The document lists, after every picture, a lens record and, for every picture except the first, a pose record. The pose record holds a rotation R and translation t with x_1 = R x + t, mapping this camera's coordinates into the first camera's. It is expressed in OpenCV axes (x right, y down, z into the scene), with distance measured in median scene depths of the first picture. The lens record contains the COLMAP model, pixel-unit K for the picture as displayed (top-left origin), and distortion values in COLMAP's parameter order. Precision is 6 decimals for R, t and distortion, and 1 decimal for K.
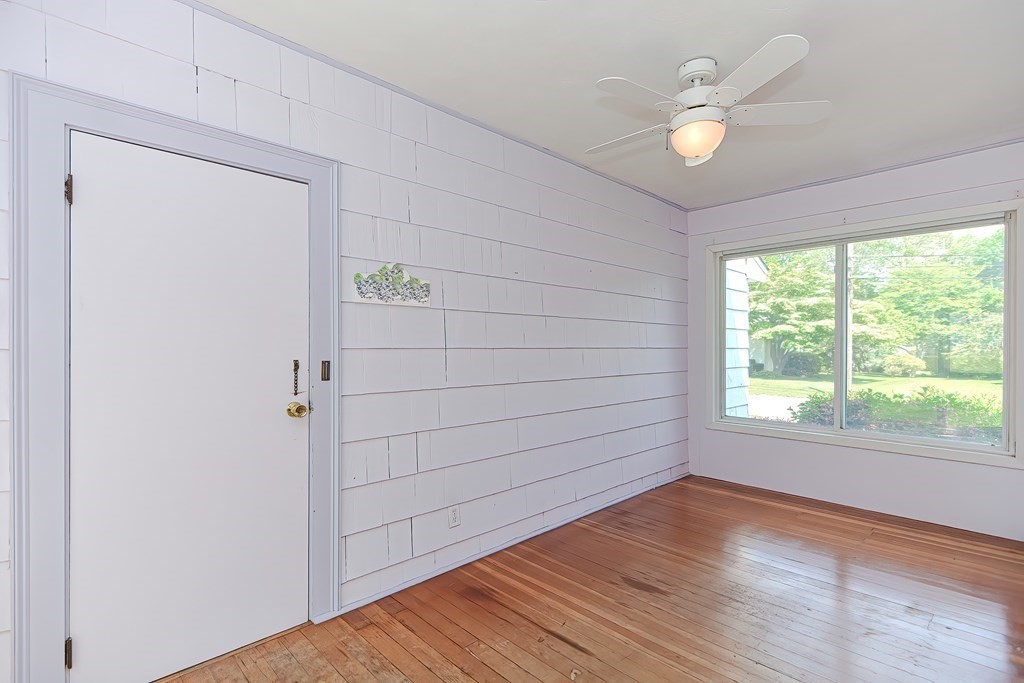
lens RADIAL K [[495.3, 0, 506.8], [0, 495.3, 348.6], [0, 0, 1]] dist [0.002726, -0.000540]
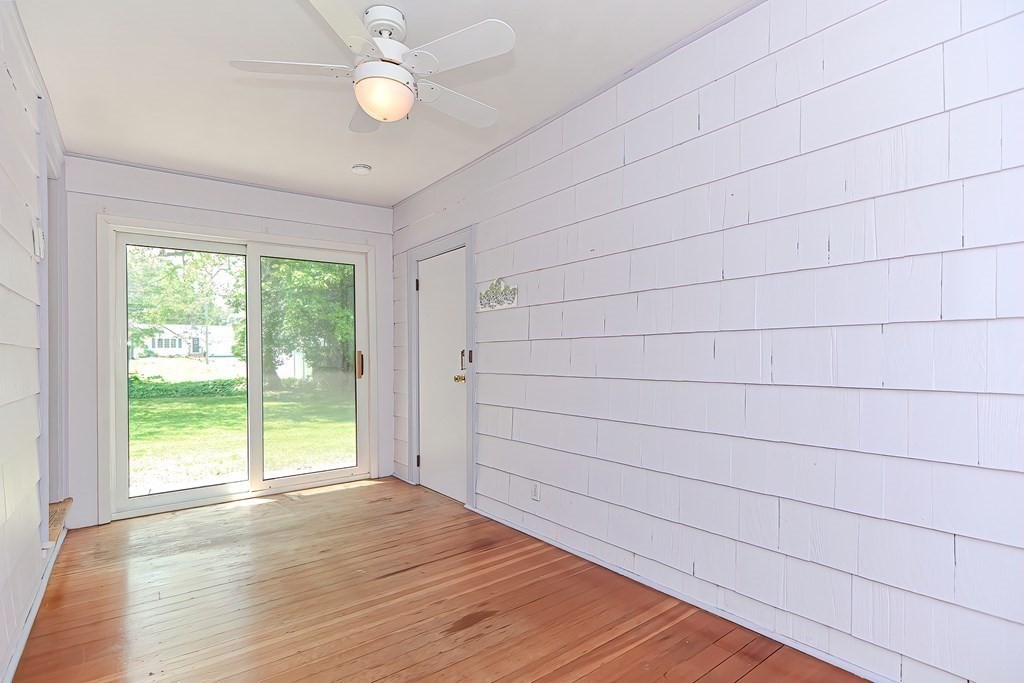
lens RADIAL K [[495.3, 0, 506.8], [0, 495.3, 348.6], [0, 0, 1]] dist [0.002726, -0.000540]
pose [[-0.116888, -0.005614, -0.993129, 1.072693], [0.012931, 0.999891, -0.007174, 0.027672], [0.993061, -0.013681, -0.116803, 1.138102]]
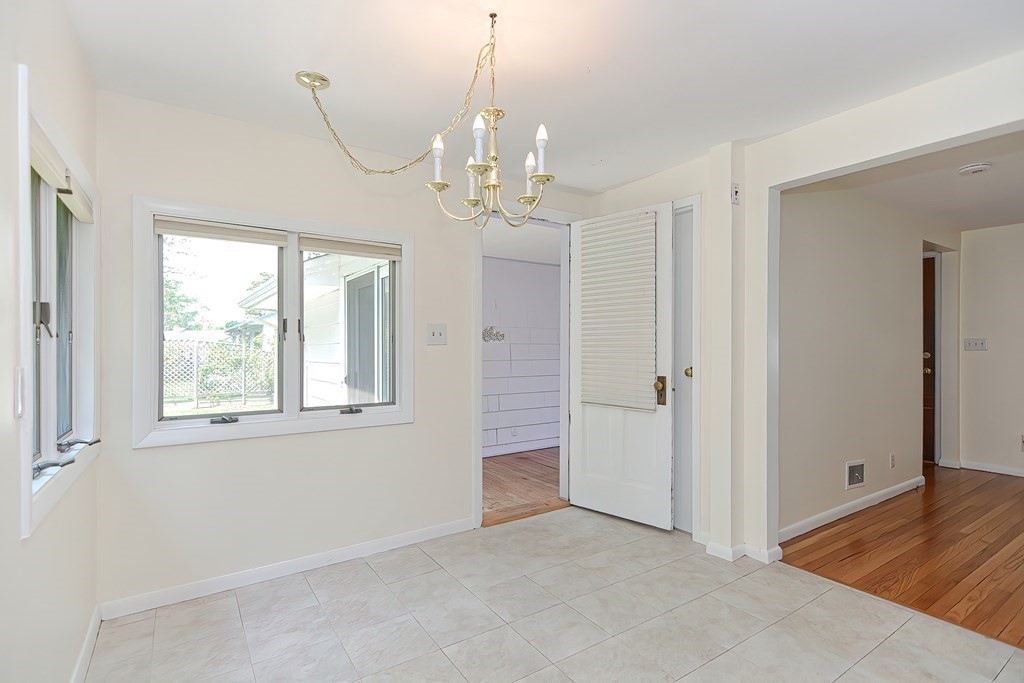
lens RADIAL K [[495.3, 0, 506.8], [0, 495.3, 348.6], [0, 0, 1]] dist [0.002726, -0.000540]
pose [[0.985275, 0.005912, -0.170876, 0.277194], [-0.004719, 0.999962, 0.007385, -0.076645], [0.170913, -0.006469, 0.985265, -1.415395]]
